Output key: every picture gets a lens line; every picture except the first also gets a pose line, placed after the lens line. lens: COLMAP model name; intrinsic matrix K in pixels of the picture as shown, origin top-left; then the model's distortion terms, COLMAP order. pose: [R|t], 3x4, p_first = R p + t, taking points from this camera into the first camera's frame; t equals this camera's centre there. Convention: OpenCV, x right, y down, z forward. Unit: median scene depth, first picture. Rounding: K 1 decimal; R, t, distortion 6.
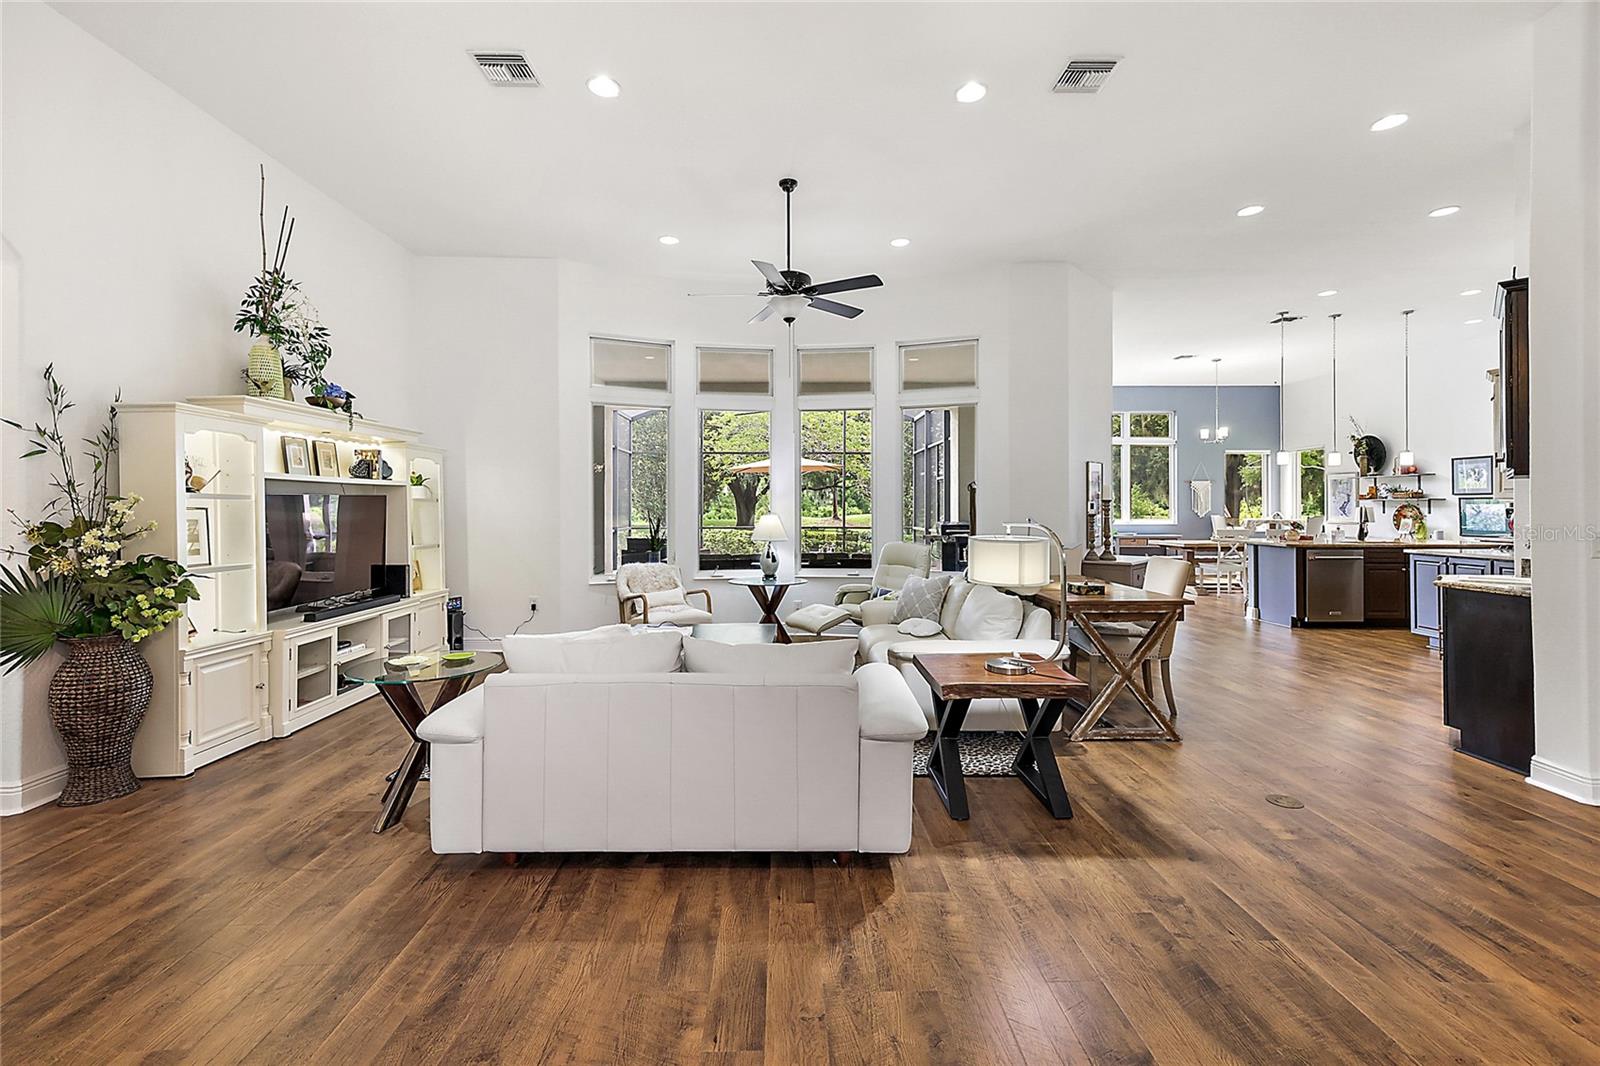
lens RADIAL K [[690.5, 0, 792.9], [0, 690.5, 502.9], [0, 0, 1]] dist [0.012871, 0.000411]
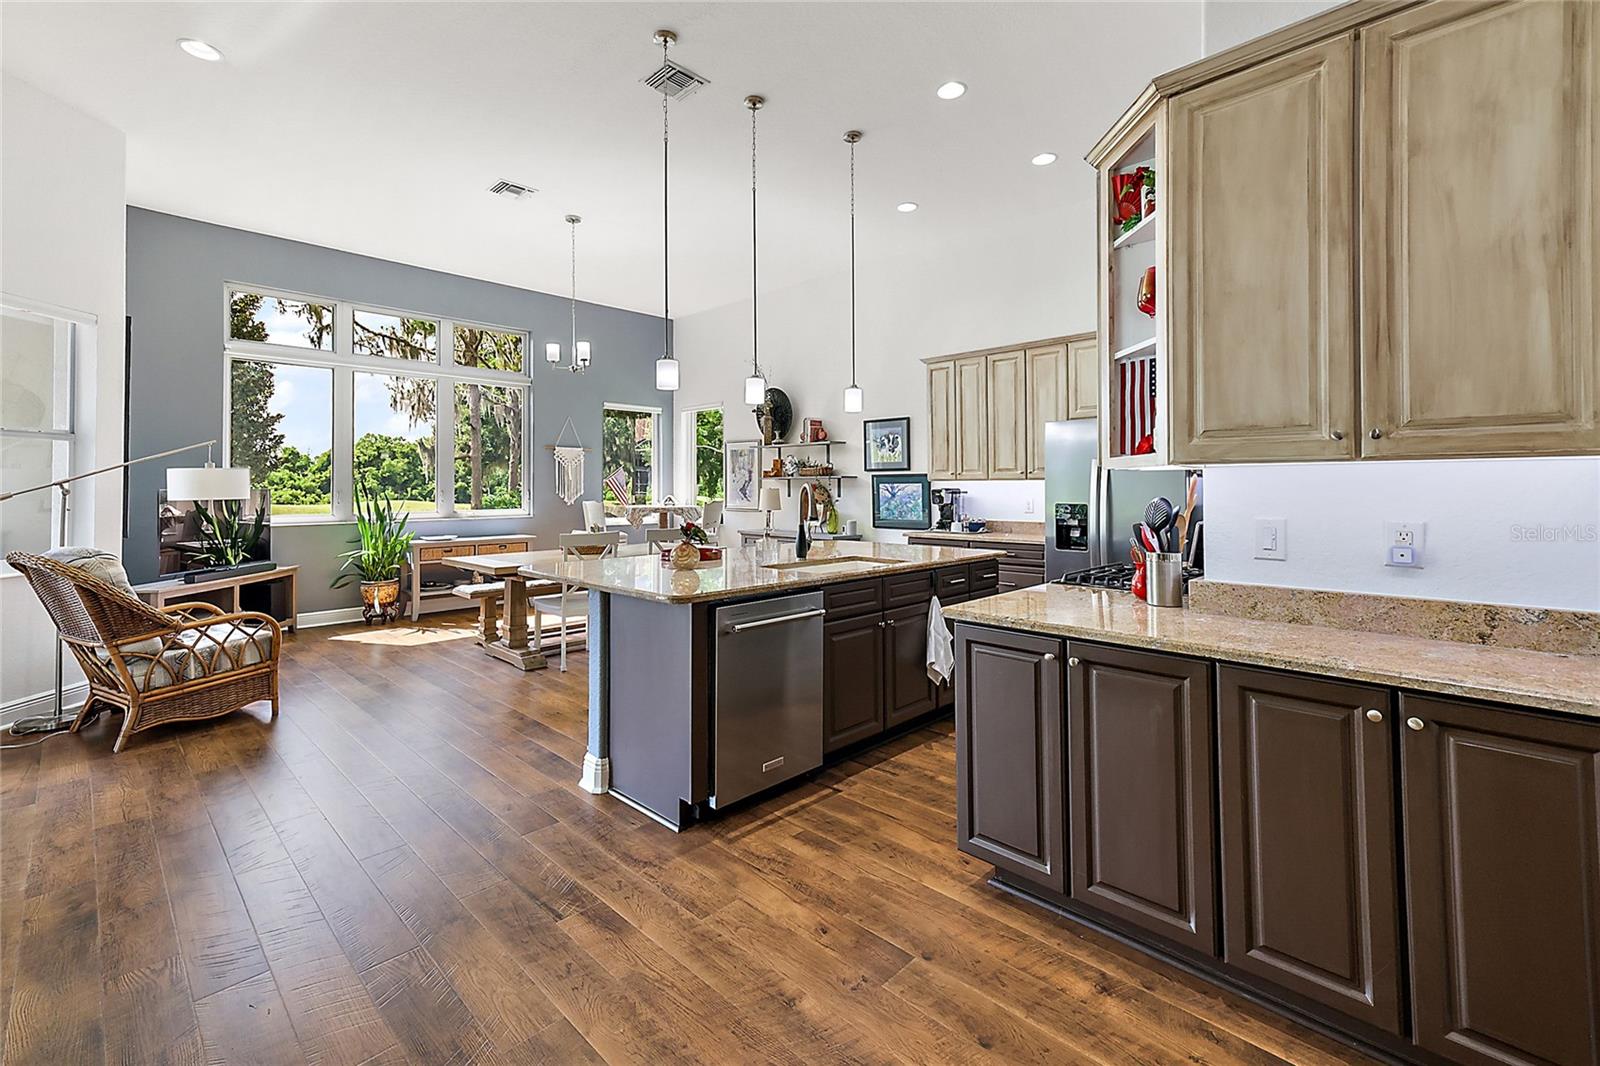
lens RADIAL K [[690.5, 0, 793.5], [0, 690.5, 473.1], [0, 0, 1]] dist [0.012871, 0.000411]
pose [[0.714495, 0.013417, 0.699512, 0.351503], [-0.001147, 0.999837, -0.018006, 0.003306], [-0.699640, 0.012063, 0.714394, 0.487174]]
